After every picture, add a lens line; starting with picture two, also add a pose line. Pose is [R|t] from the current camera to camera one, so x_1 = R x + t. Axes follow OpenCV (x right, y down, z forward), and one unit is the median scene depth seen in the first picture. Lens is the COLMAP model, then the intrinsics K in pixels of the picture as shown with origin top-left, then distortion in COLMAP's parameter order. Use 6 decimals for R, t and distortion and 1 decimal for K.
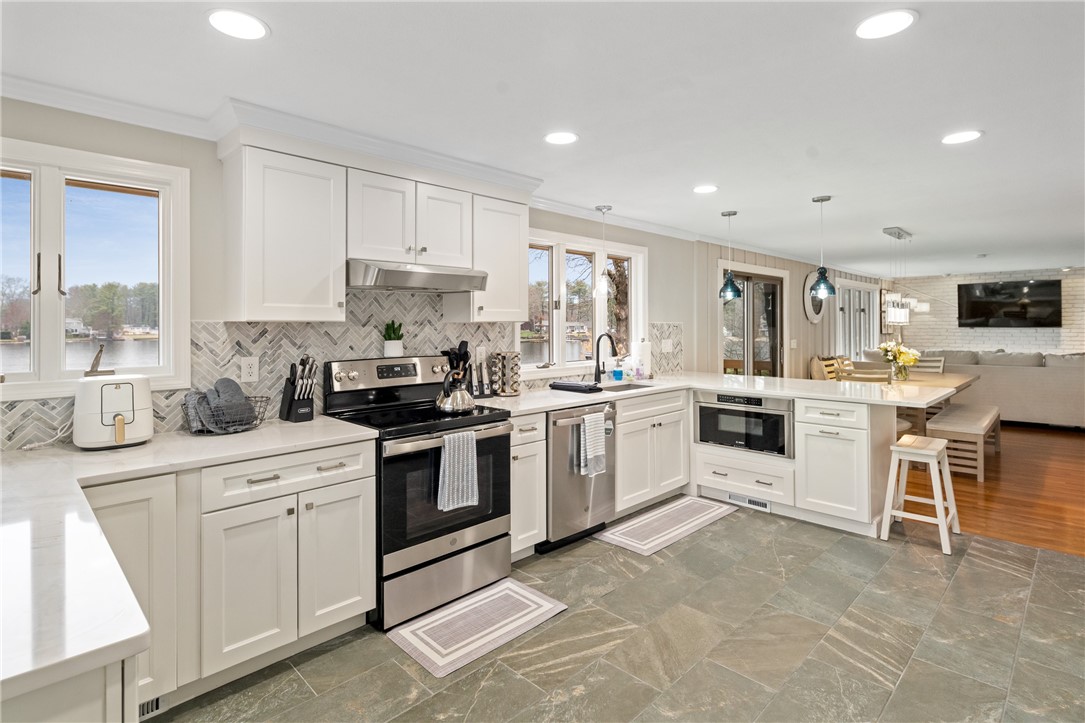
lens RADIAL K [[547.1, 0, 544.6], [0, 547.1, 322.6], [0, 0, 1]] dist [0.001711, -0.000159]
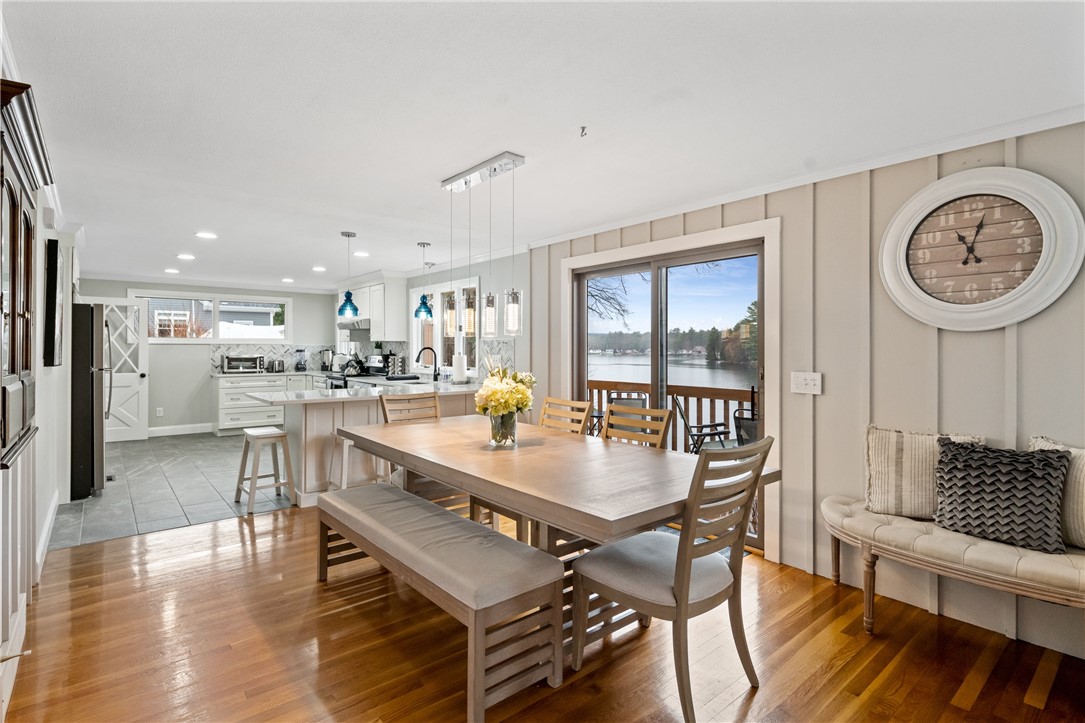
lens RADIAL K [[529.2, 0, 542.8], [0, 529.2, 349.8], [0, 0, 1]] dist [-0.004678, -0.000381]
pose [[-0.090925, 0.005909, -0.995840, 1.512005], [0.003110, 0.999979, 0.005650, 0.018135], [0.995853, -0.002584, -0.090941, 1.430183]]
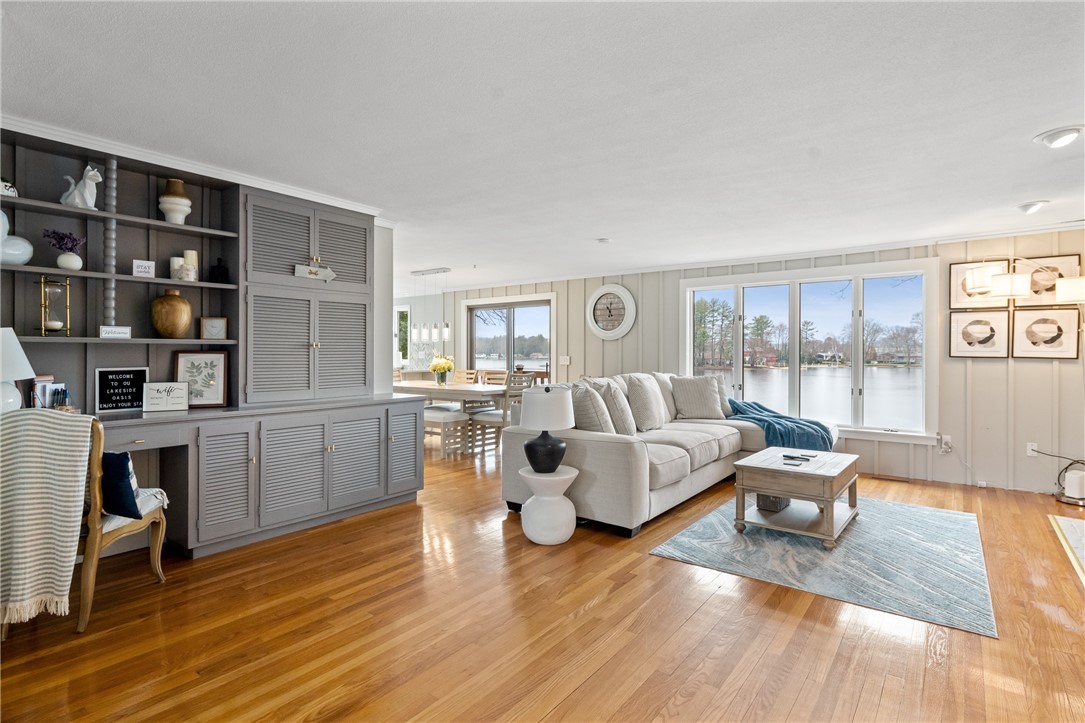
lens RADIAL K [[541.3, 0, 542.7], [0, 541.3, 353.9], [0, 0, 1]] dist [-0.000040, -0.001139]
pose [[0.122733, 0.005569, -0.992424, 2.540657], [0.001154, 0.999983, 0.005754, 0.035388], [0.992439, -0.001851, 0.122725, 1.424722]]
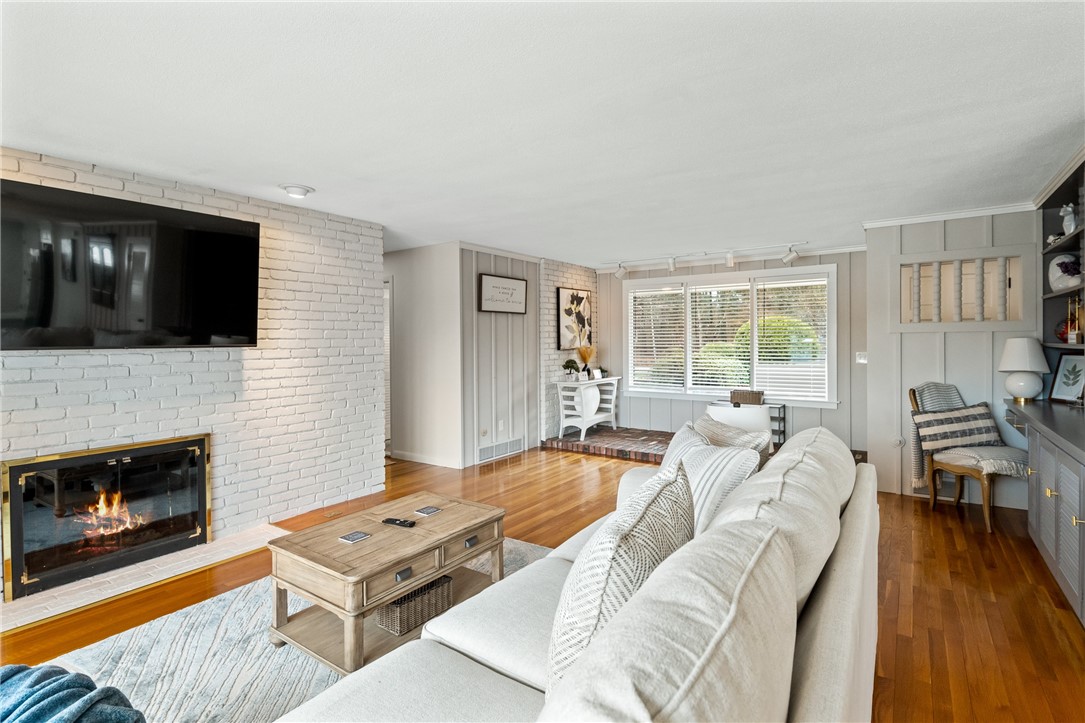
lens RADIAL K [[532.7, 0, 543.3], [0, 532.7, 340.1], [0, 0, 1]] dist [0.001967, 0.000068]
pose [[-0.175584, 0.003775, 0.984457, 1.154914], [0.003723, 0.999988, -0.003170, 0.013382], [-0.984457, 0.003108, -0.175596, 1.874365]]
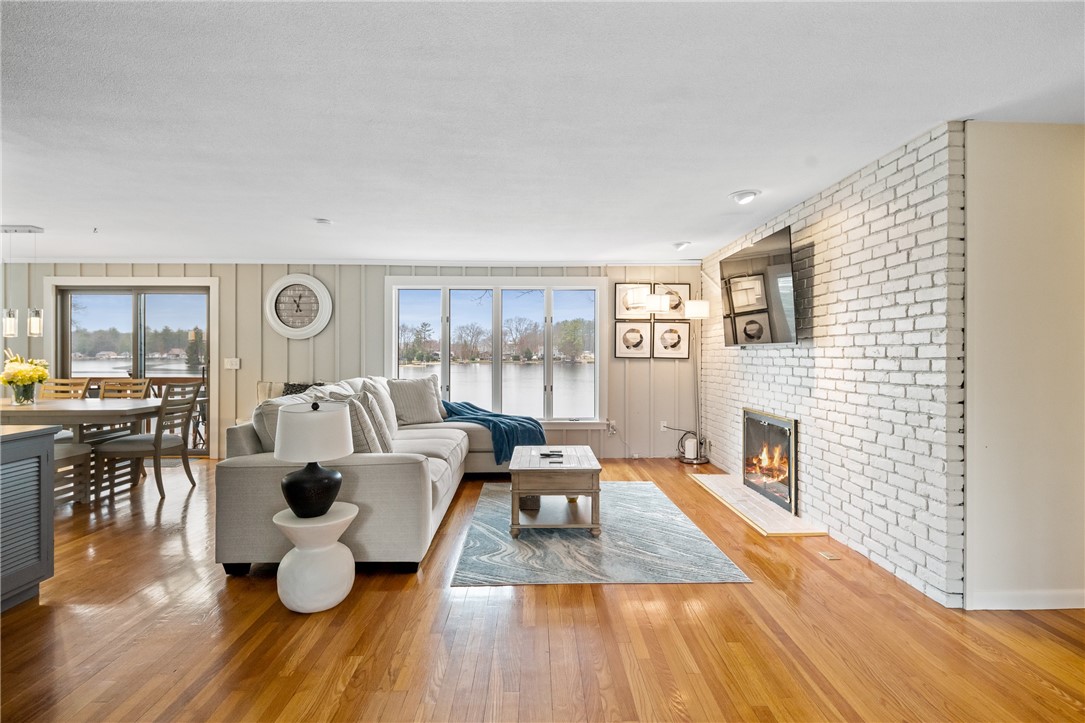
lens RADIAL K [[530.3, 0, 544.7], [0, 530.3, 353.4], [0, 0, 1]] dist [0.001673, -0.000101]
pose [[0.718843, 0.006376, -0.695143, 2.348633], [-0.001903, 0.999972, 0.007204, 0.028513], [0.695170, -0.003856, 0.718835, 1.281291]]
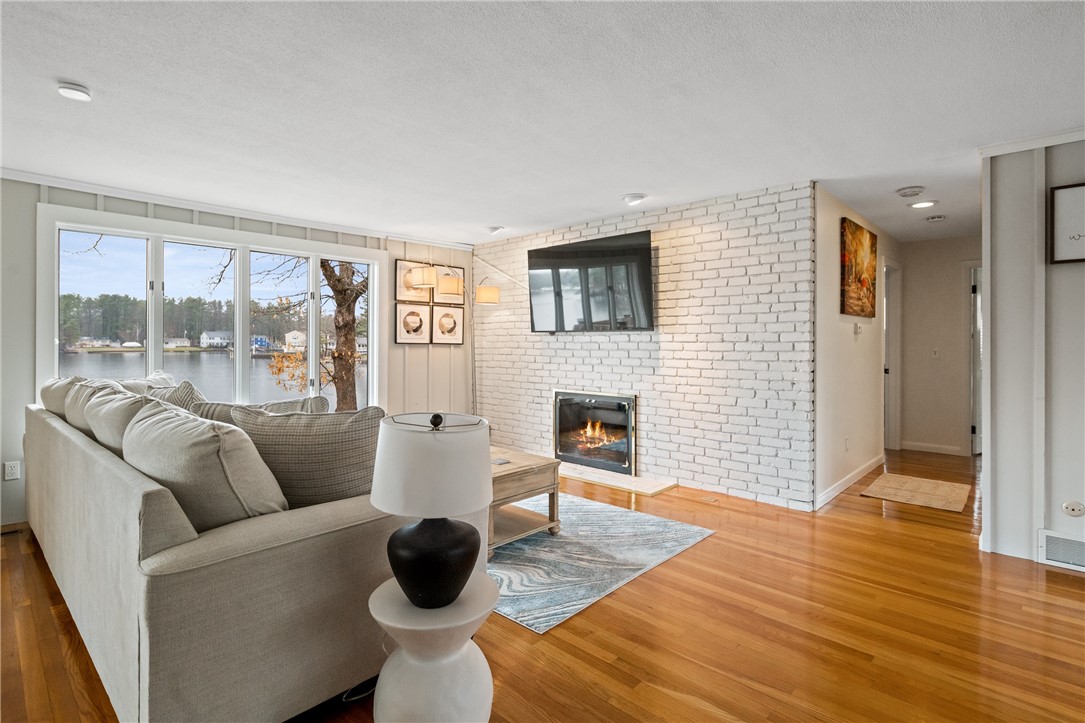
lens RADIAL K [[532.7, 0, 543.3], [0, 532.7, 340.1], [0, 0, 1]] dist [0.001967, 0.000068]
pose [[0.999604, 0.008182, 0.026940, 1.814242], [-0.008227, 0.999965, 0.001549, 0.036907], [-0.026926, -0.001770, 0.999636, 1.163513]]
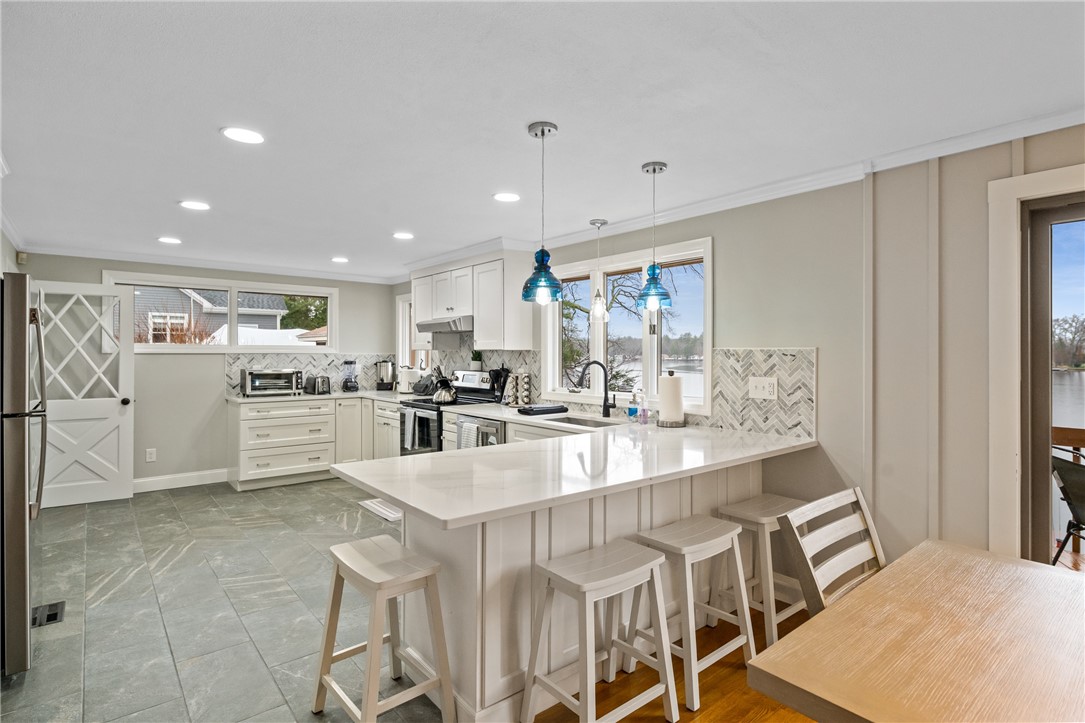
lens RADIAL K [[541.3, 0, 542.7], [0, 541.3, 353.9], [0, 0, 1]] dist [-0.000040, -0.001139]
pose [[-0.096878, 0.003352, -0.995291, 0.998655], [0.002982, 0.999991, 0.003078, 0.003832], [0.995292, -0.002670, -0.096887, 0.989835]]
